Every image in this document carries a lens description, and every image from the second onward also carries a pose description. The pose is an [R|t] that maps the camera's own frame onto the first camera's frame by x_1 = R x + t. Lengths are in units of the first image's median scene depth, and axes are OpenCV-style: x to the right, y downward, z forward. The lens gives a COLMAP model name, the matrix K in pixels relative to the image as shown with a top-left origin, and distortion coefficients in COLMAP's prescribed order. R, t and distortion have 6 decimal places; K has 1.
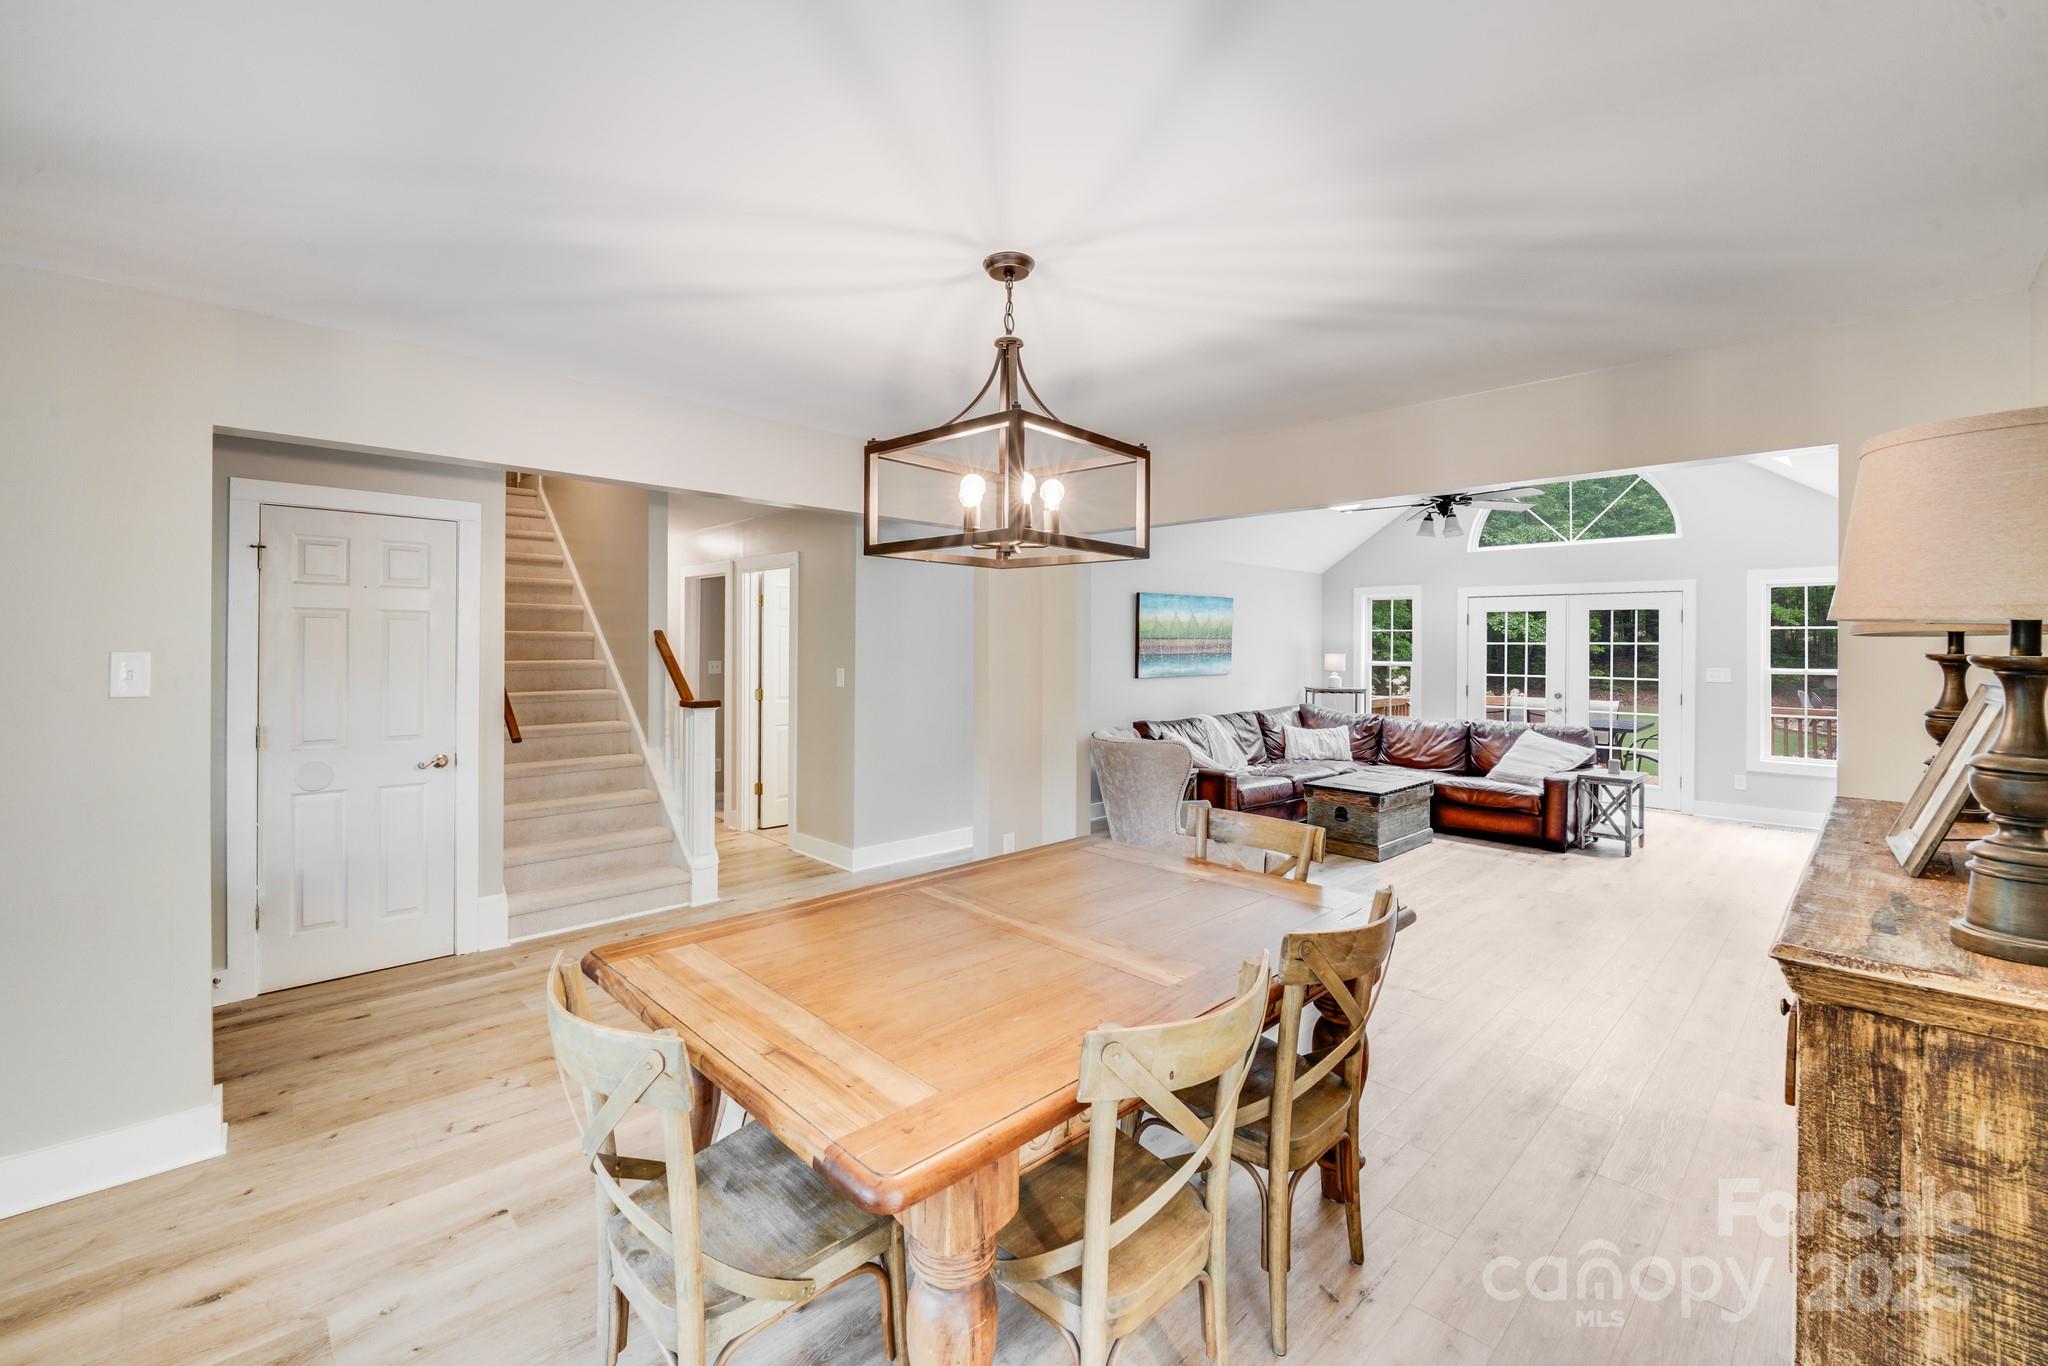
lens RADIAL K [[861.3, 0, 997.4], [0, 861.3, 646.3], [0, 0, 1]] dist [-0.017552, -0.000214]
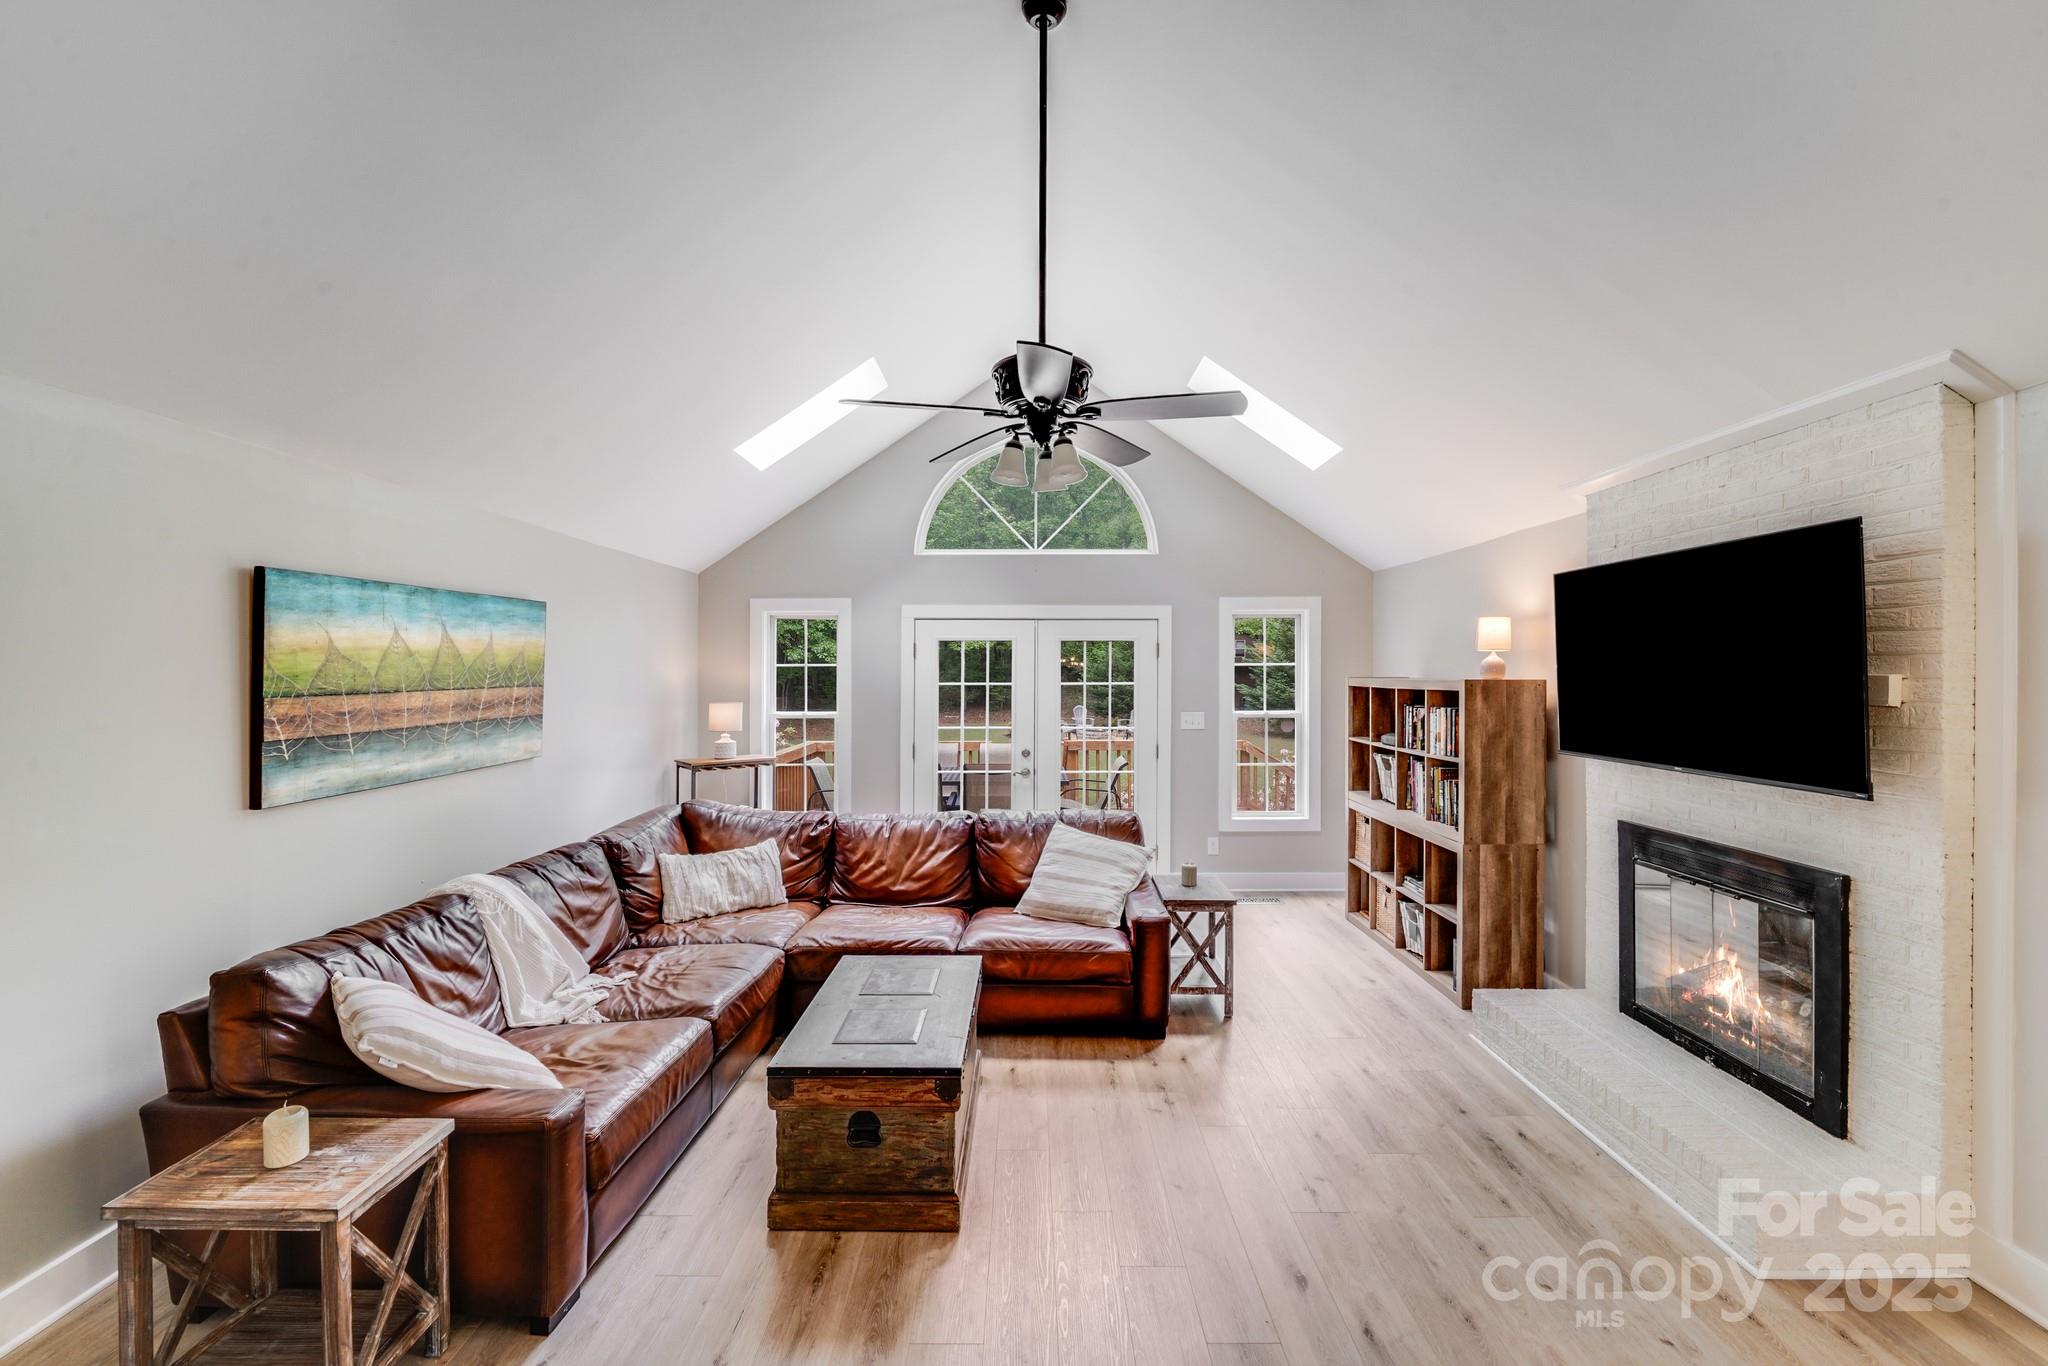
lens RADIAL K [[842.9, 0, 1022.6], [0, 842.9, 670.2], [0, 0, 1]] dist [-0.010283, -0.000300]
pose [[0.693955, -0.006688, 0.719987, 0.129196], [0.007249, 0.999971, 0.002302, -0.017793], [-0.719982, 0.003621, 0.693983, 0.516808]]
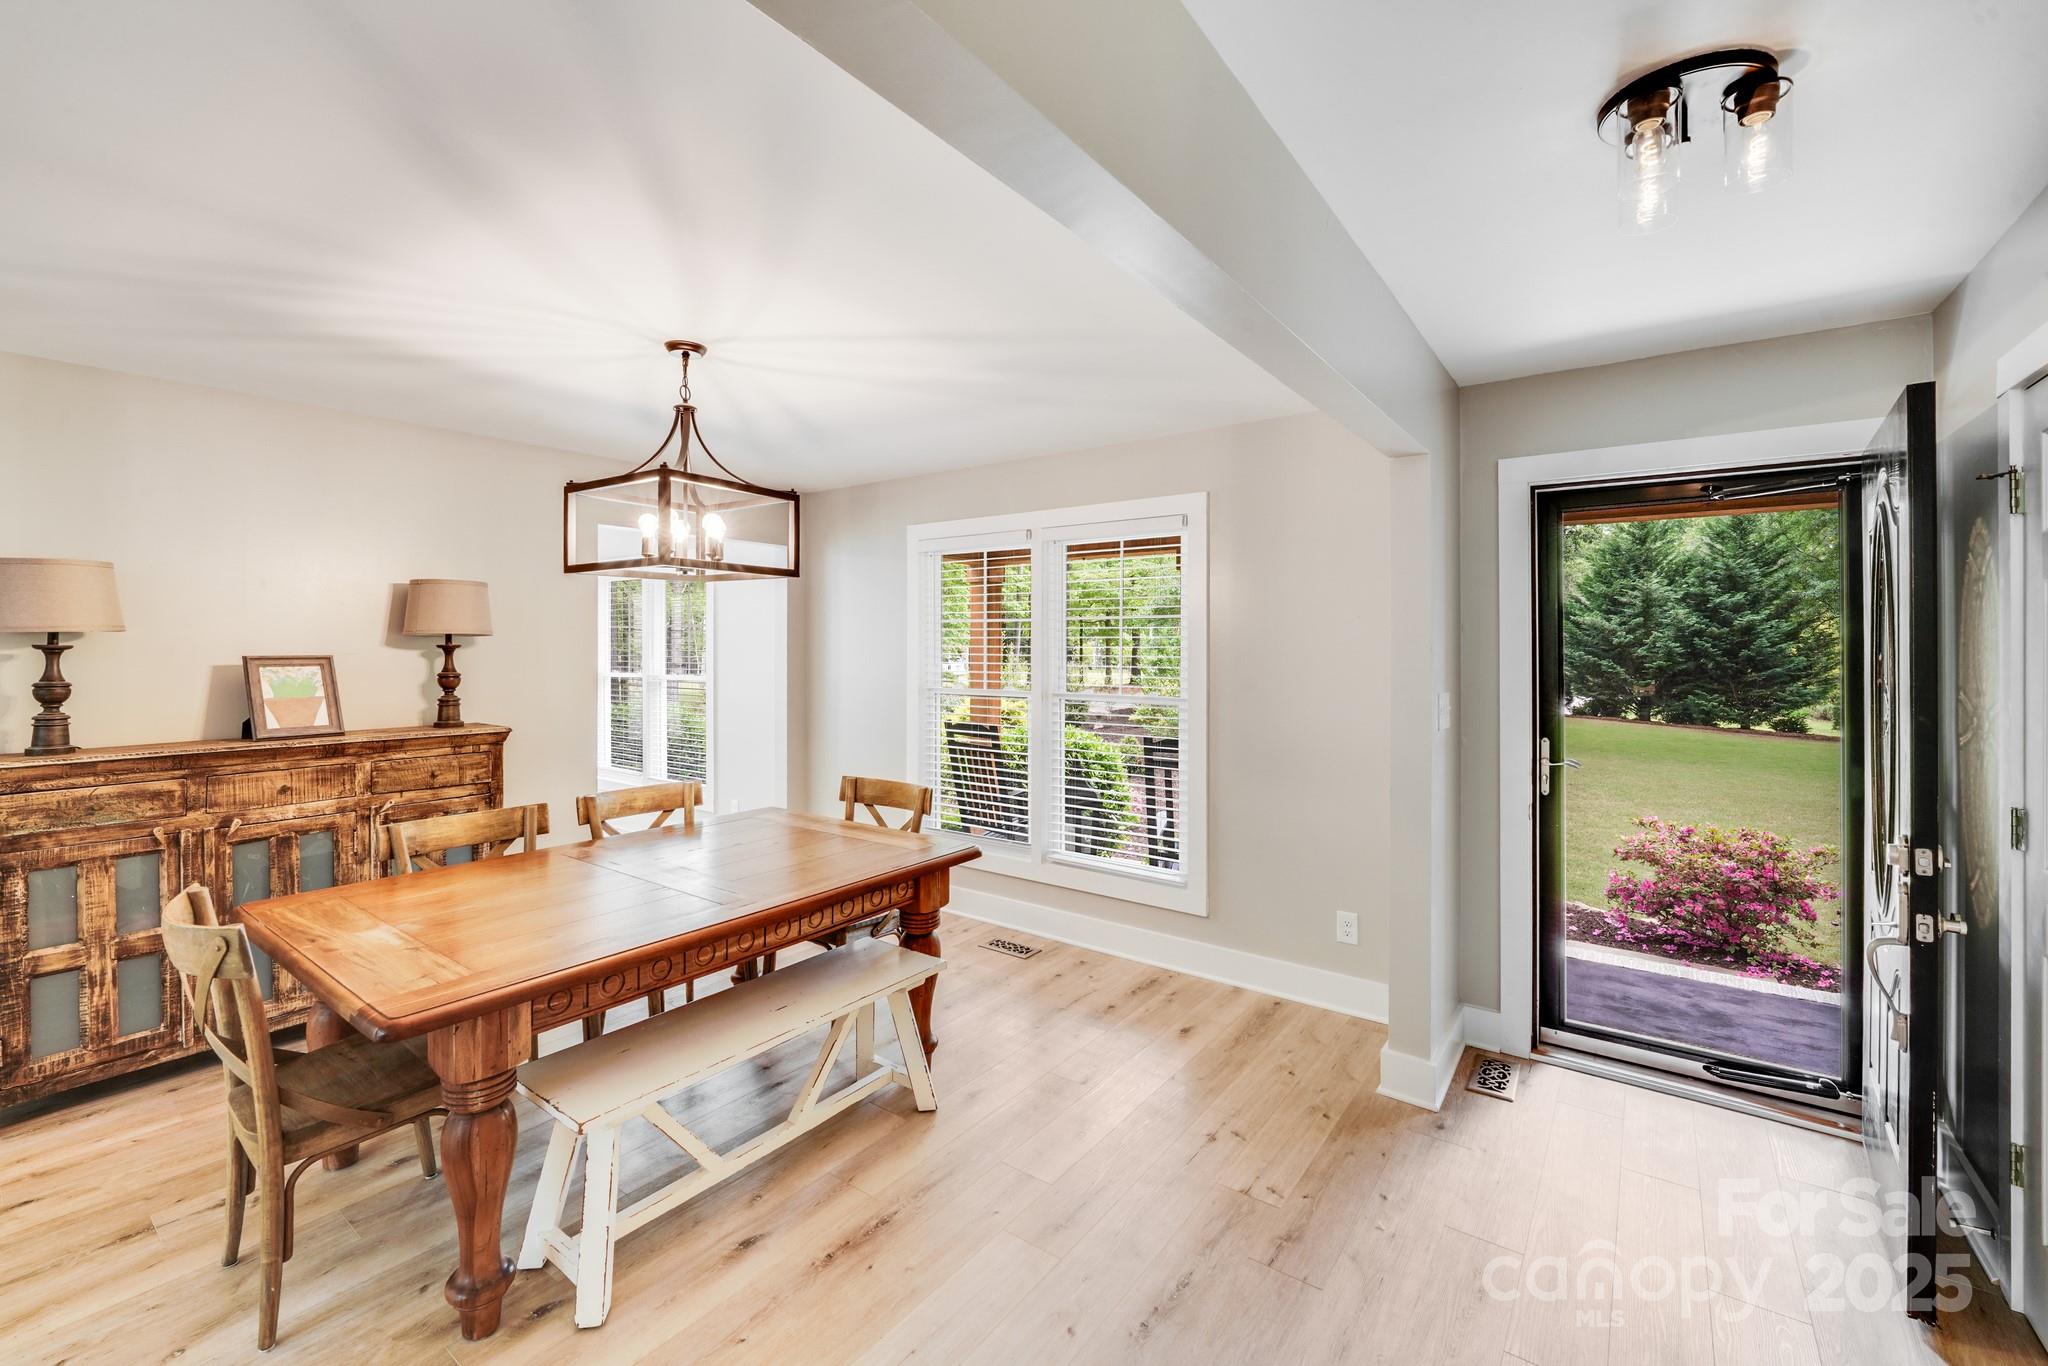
lens RADIAL K [[850.4, 0, 1021.9], [0, 850.4, 637.7], [0, 0, 1]] dist [-0.011902, -0.000081]
pose [[-0.986841, -0.009367, -0.161421, -0.076732], [-0.008780, 0.999952, -0.004350, -0.003227], [0.161454, -0.002876, -0.986876, 0.637063]]
